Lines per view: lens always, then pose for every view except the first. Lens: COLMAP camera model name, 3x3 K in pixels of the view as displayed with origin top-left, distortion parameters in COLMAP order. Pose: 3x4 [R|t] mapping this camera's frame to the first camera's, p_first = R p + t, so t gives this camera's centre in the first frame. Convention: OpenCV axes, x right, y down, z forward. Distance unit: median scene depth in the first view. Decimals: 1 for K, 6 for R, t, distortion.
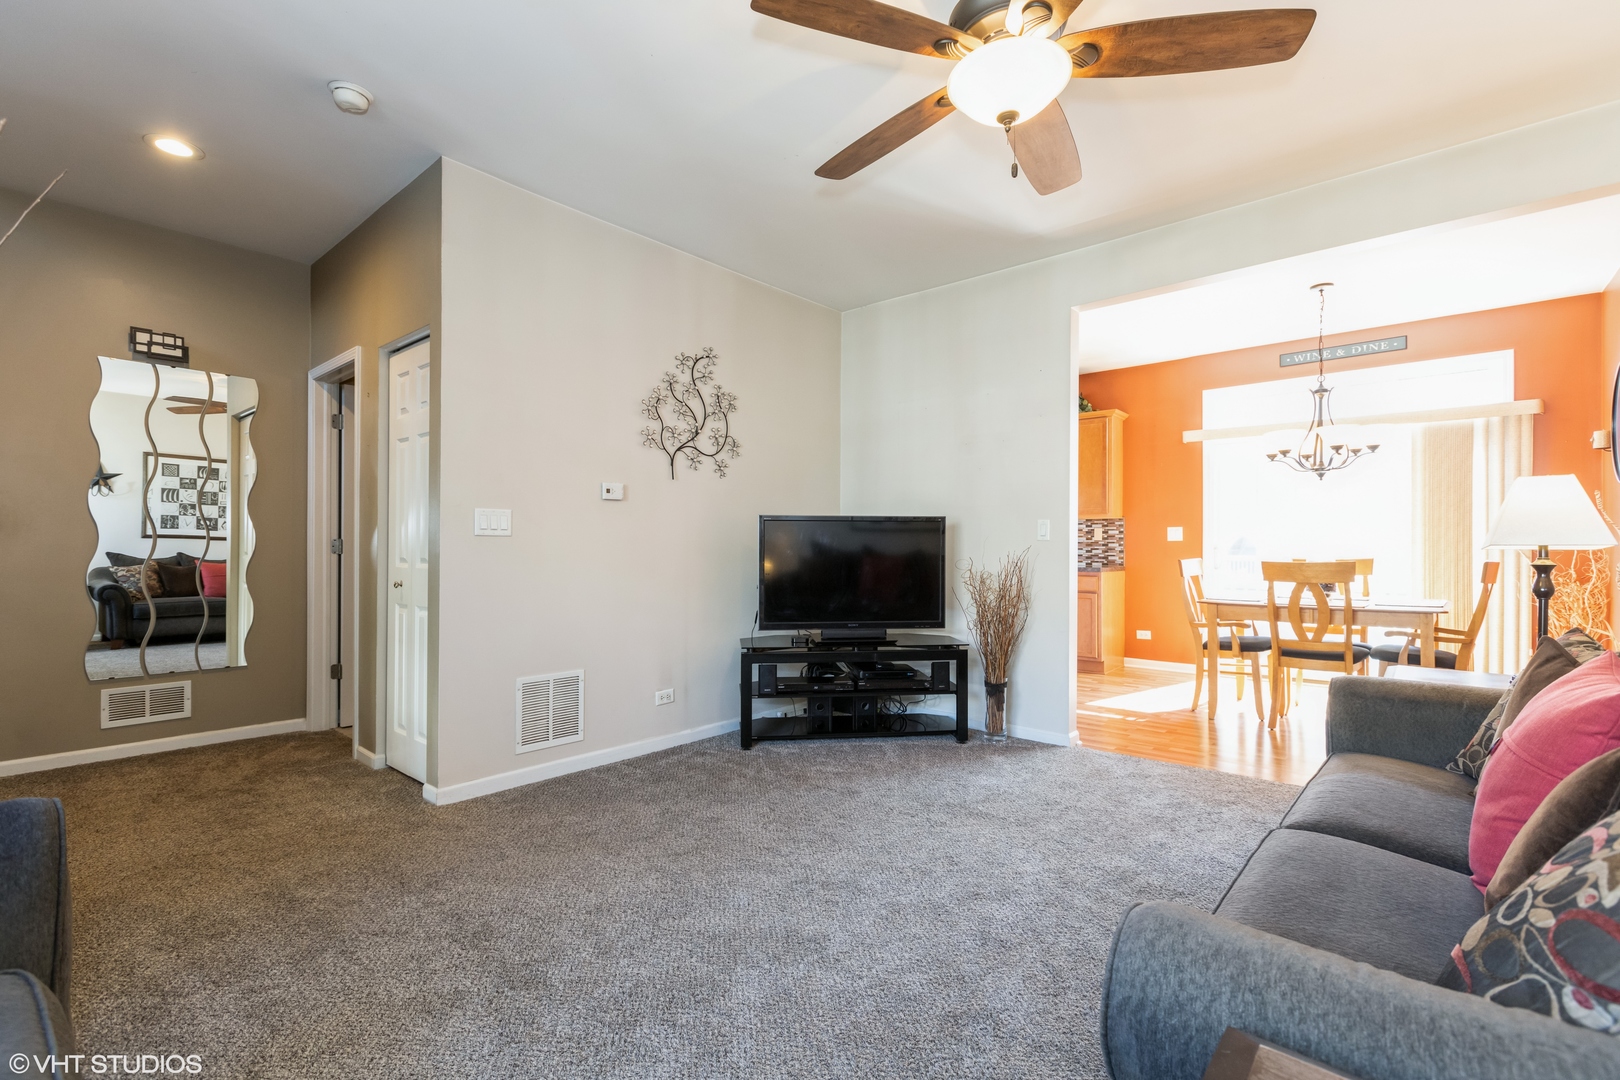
lens RADIAL K [[723.0, 0, 810.0], [0, 723.0, 540.0], [0, 0, 1]] dist [0.000471, 0.000116]
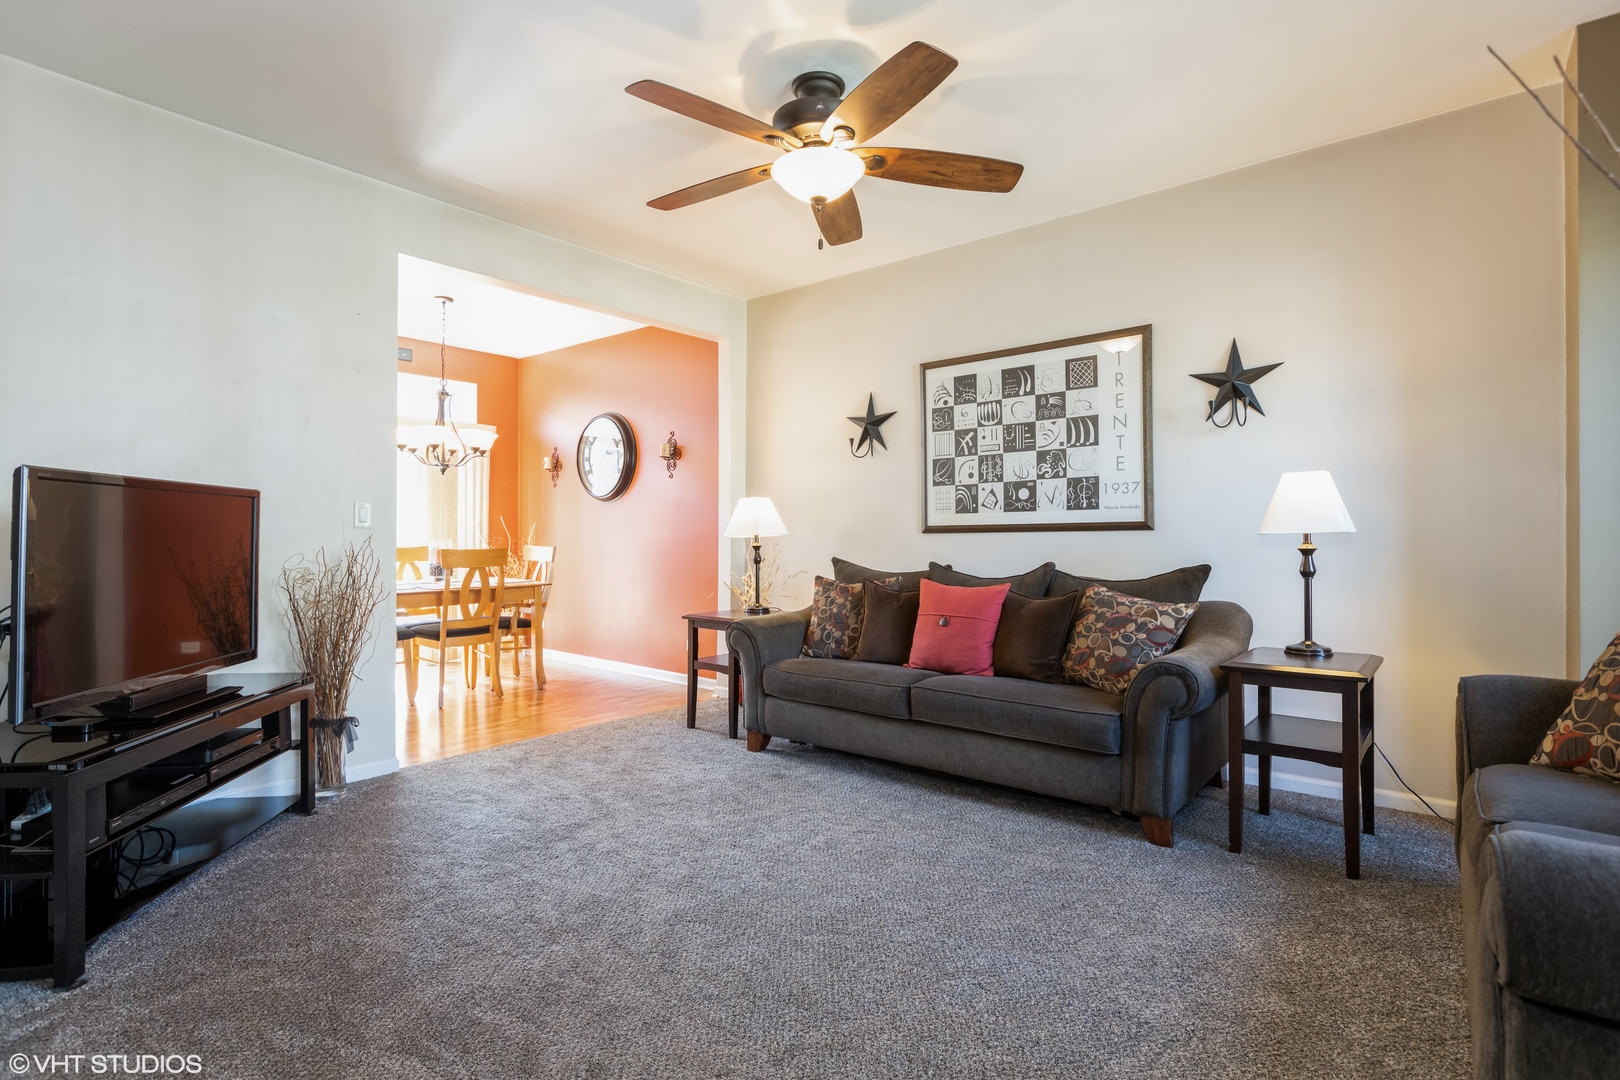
lens RADIAL K [[783.3, 0, 809.0], [0, 783.3, 531.1], [0, 0, 1]] dist [0.000139, 0.000062]
pose [[-0.018311, -0.001155, 0.999832, -0.591513], [-0.008590, 0.999963, 0.000998, -0.003307], [-0.999795, -0.008570, -0.018320, 0.546804]]
